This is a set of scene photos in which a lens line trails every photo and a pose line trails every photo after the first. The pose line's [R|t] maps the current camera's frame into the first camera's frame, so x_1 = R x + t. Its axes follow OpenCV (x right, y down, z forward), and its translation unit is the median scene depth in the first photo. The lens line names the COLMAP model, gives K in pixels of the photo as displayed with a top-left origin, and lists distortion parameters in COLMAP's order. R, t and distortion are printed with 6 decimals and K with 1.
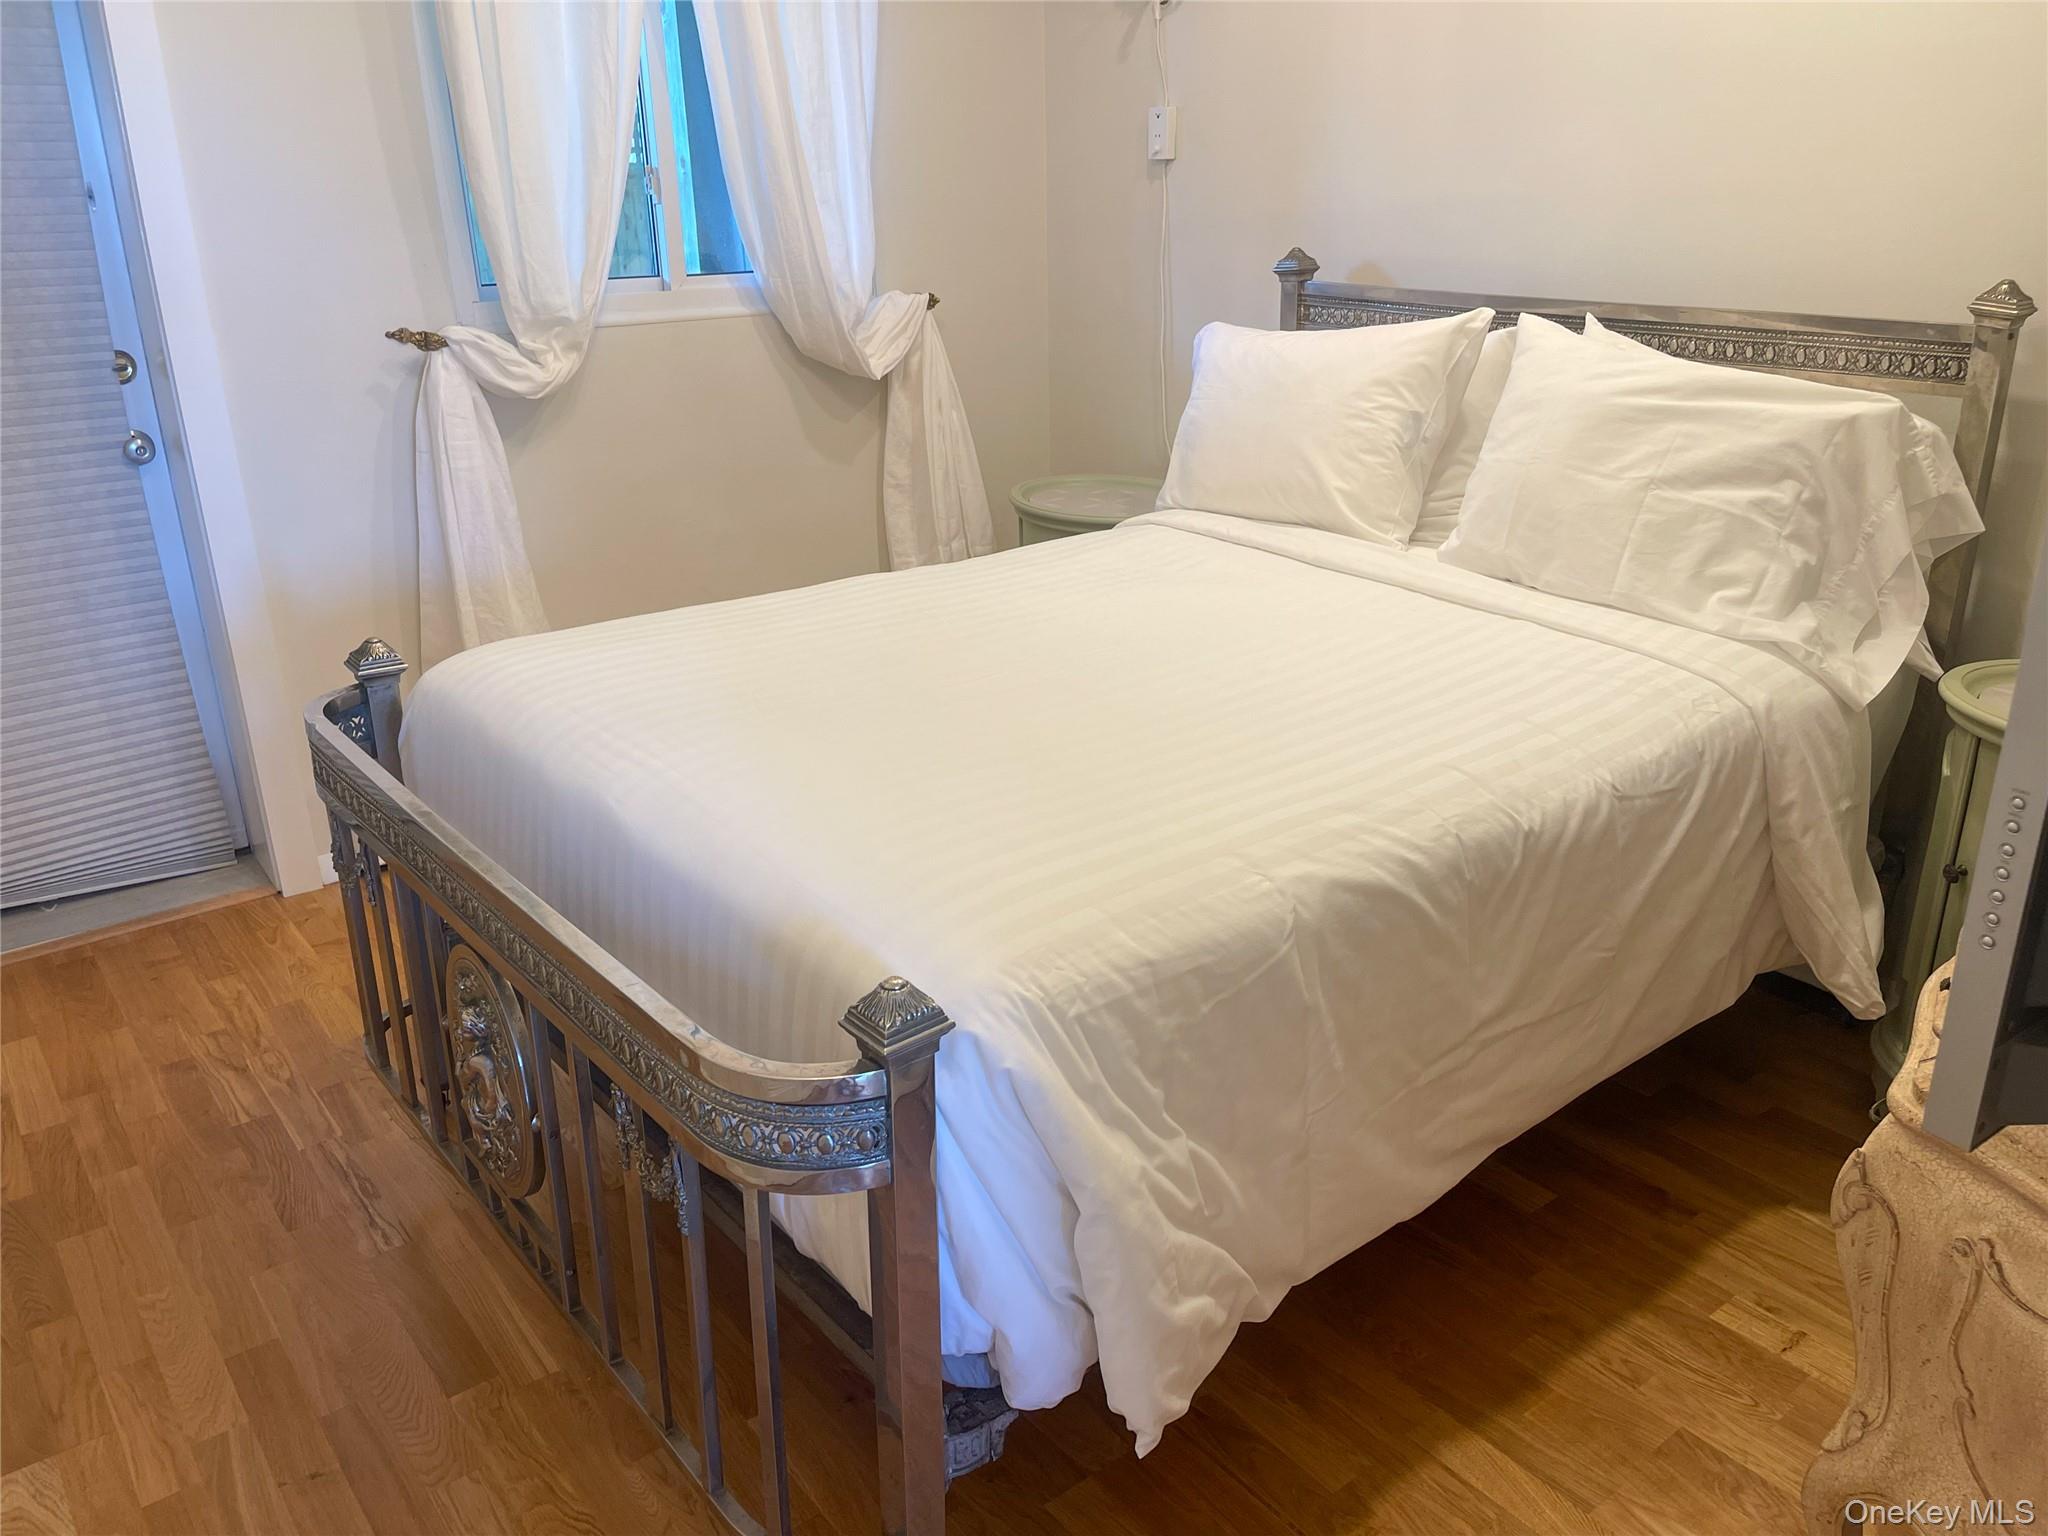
lens RADIAL K [[1550.7, 0, 1027.5], [0, 1550.7, 748.3], [0, 0, 1]] dist [0.051525, -0.049441]
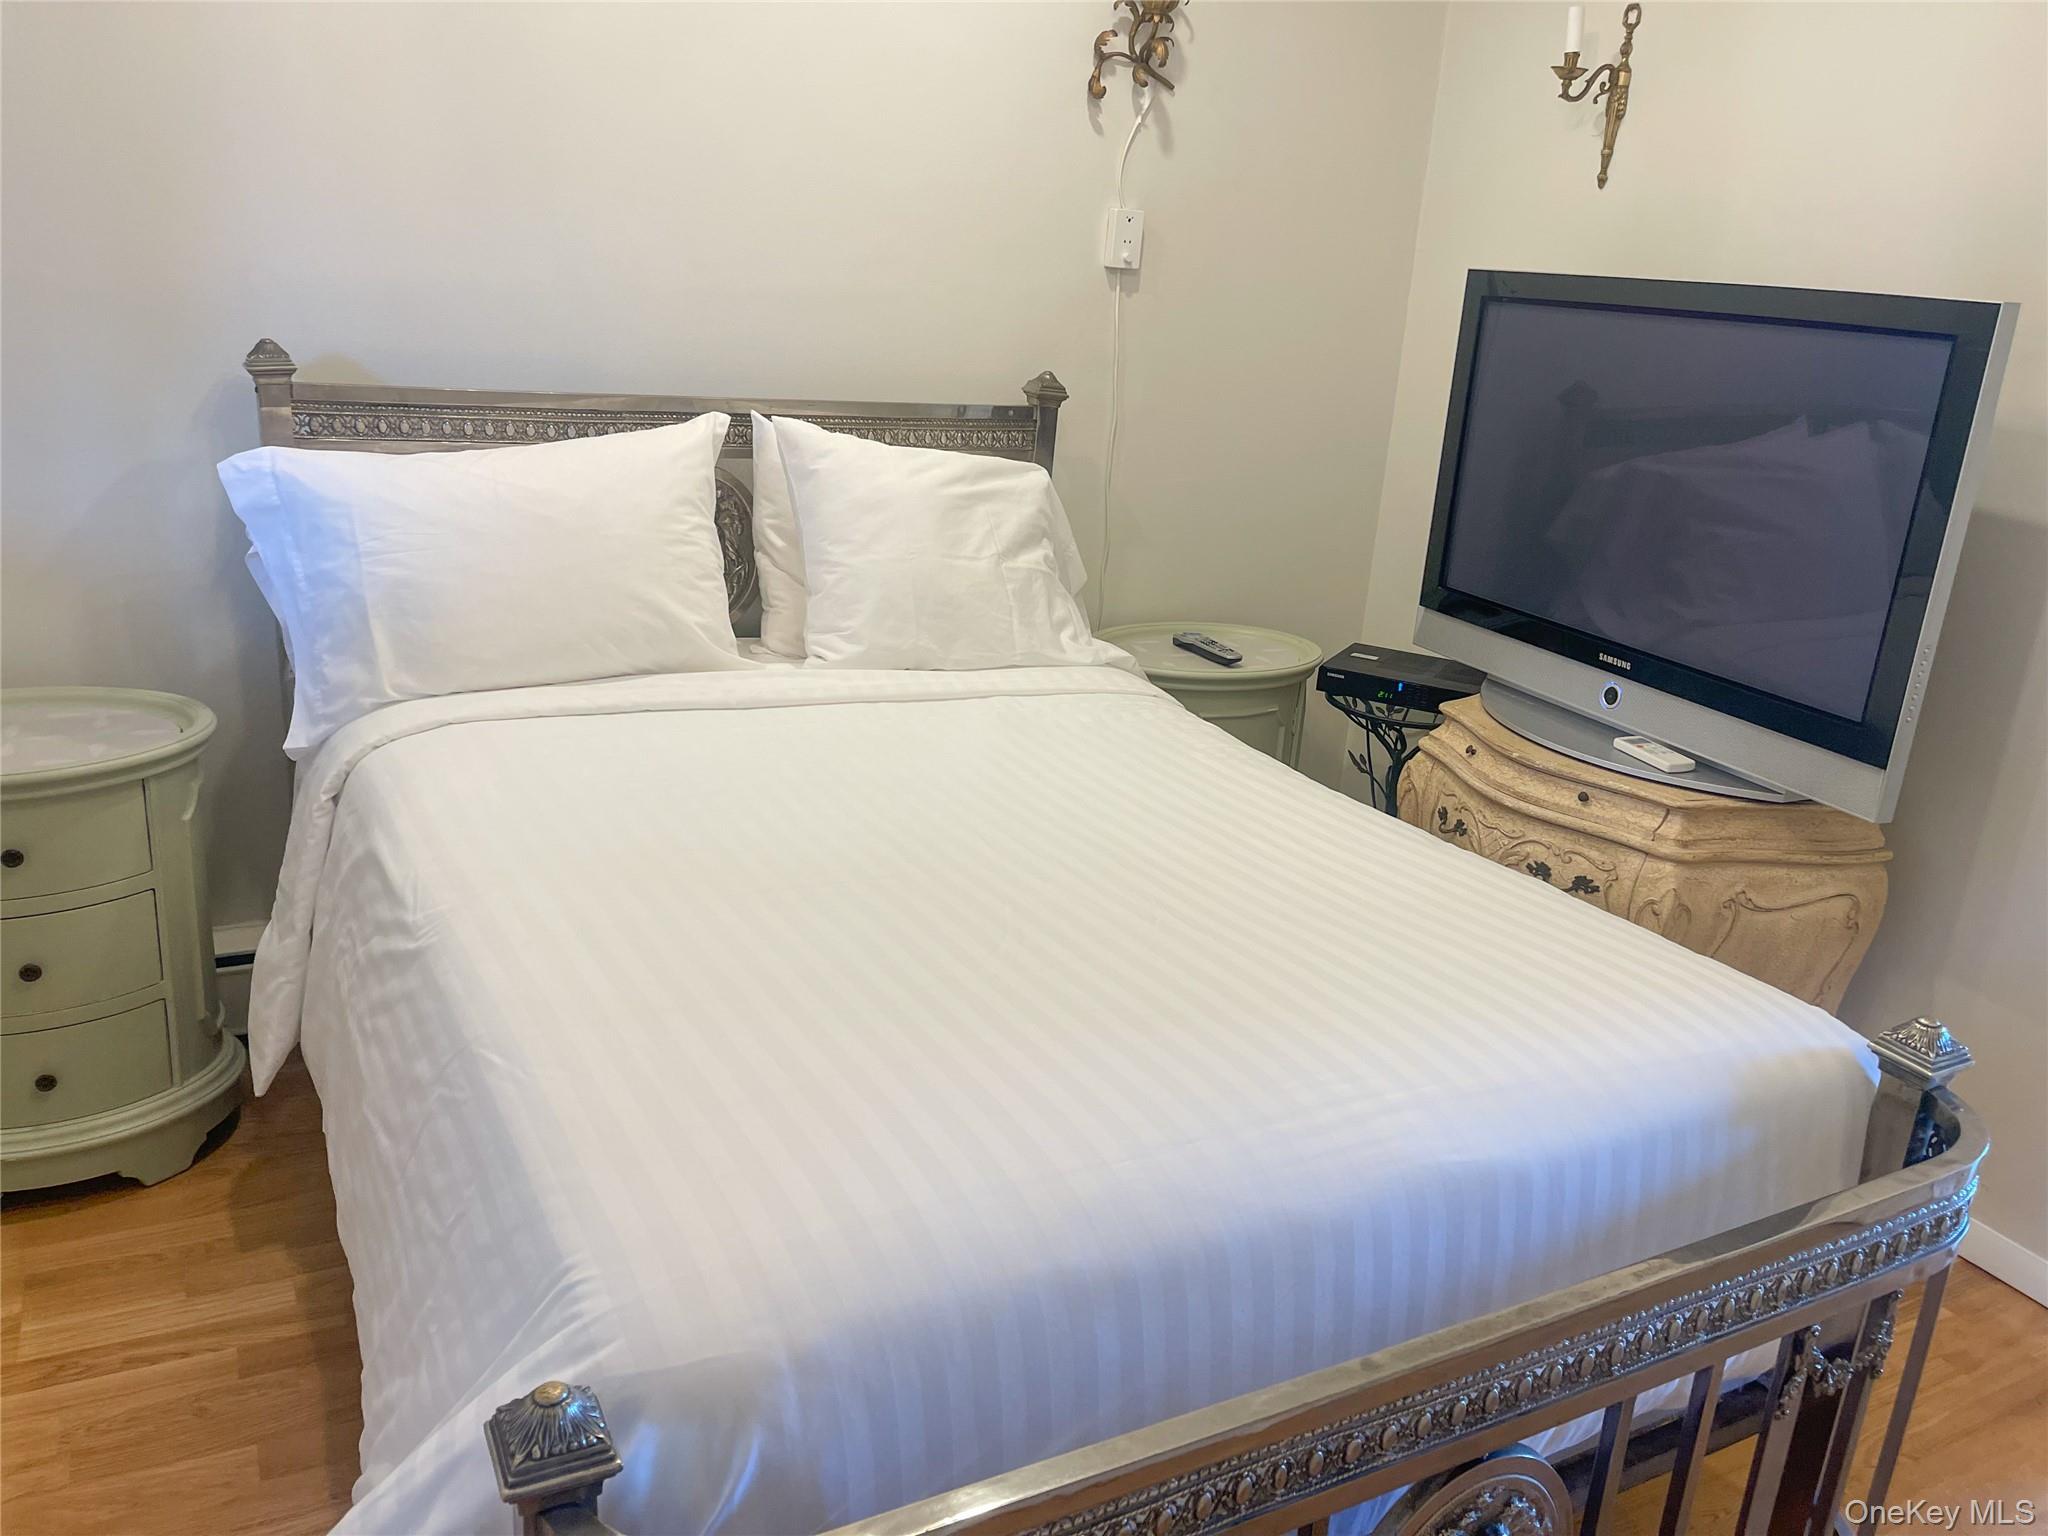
lens RADIAL K [[1550.7, 0, 1027.9], [0, 1550.7, 769.1], [0, 0, 1]] dist [0.051525, -0.049441]
pose [[0.178034, -0.279069, 0.943623, -0.686458], [0.275029, 0.934838, 0.224581, -0.260994], [-0.944808, 0.219541, 0.243185, 0.696184]]
